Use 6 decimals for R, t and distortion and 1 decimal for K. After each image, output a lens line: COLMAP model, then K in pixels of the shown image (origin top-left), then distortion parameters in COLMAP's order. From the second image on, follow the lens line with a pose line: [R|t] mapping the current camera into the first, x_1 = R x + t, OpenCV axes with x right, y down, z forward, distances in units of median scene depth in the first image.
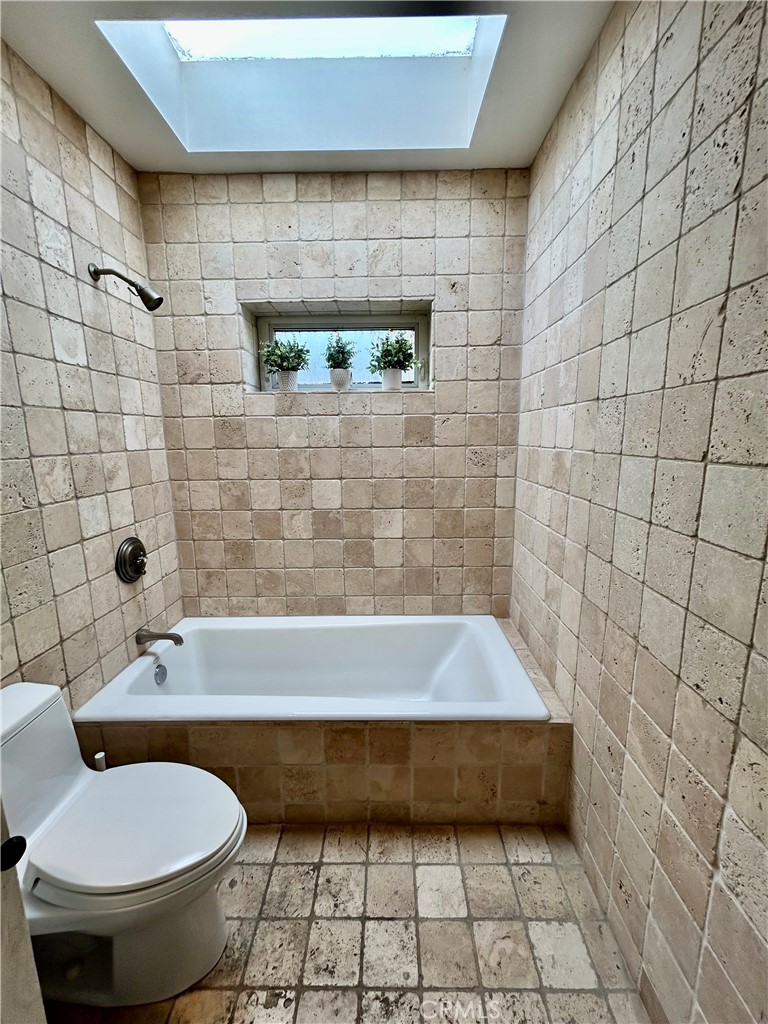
lens RADIAL K [[412.5, 0, 386.0], [0, 412.5, 512.3], [0, 0, 1]] dist [-0.000054, 0.001639]
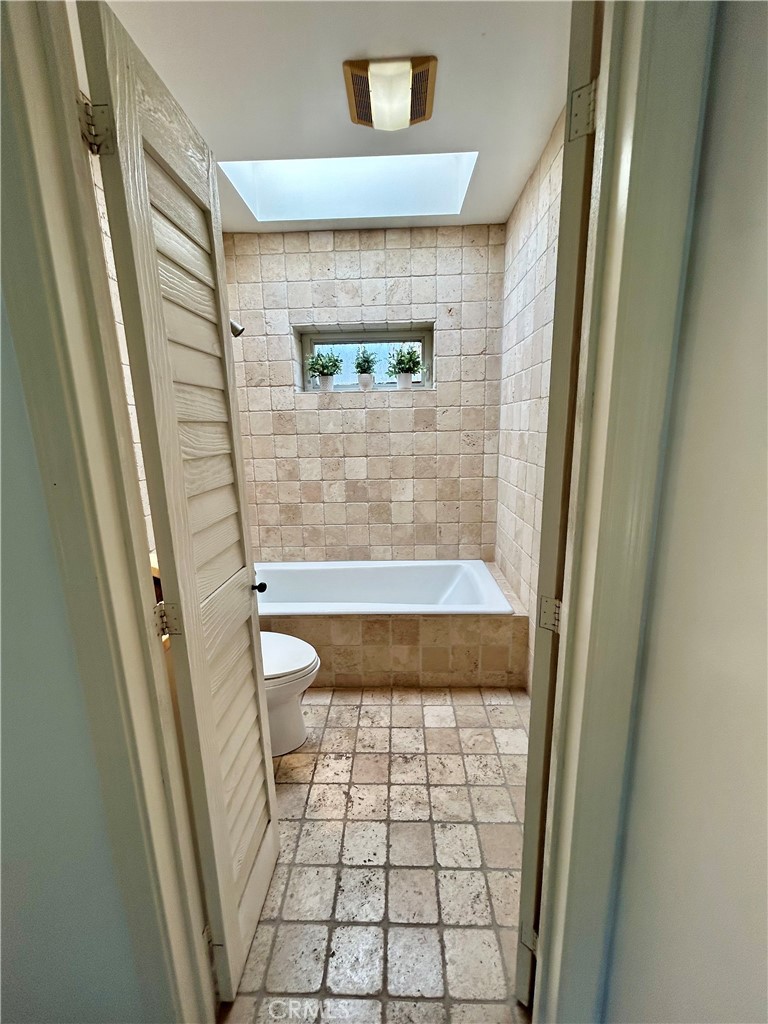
lens RADIAL K [[412.5, 0, 386.0], [0, 412.5, 512.3], [0, 0, 1]] dist [-0.000054, 0.001639]
pose [[0.999700, -0.006887, -0.023493, -0.017616], [0.007477, 0.999656, 0.025146, 0.069953], [0.023312, -0.025314, 0.999408, -0.355380]]
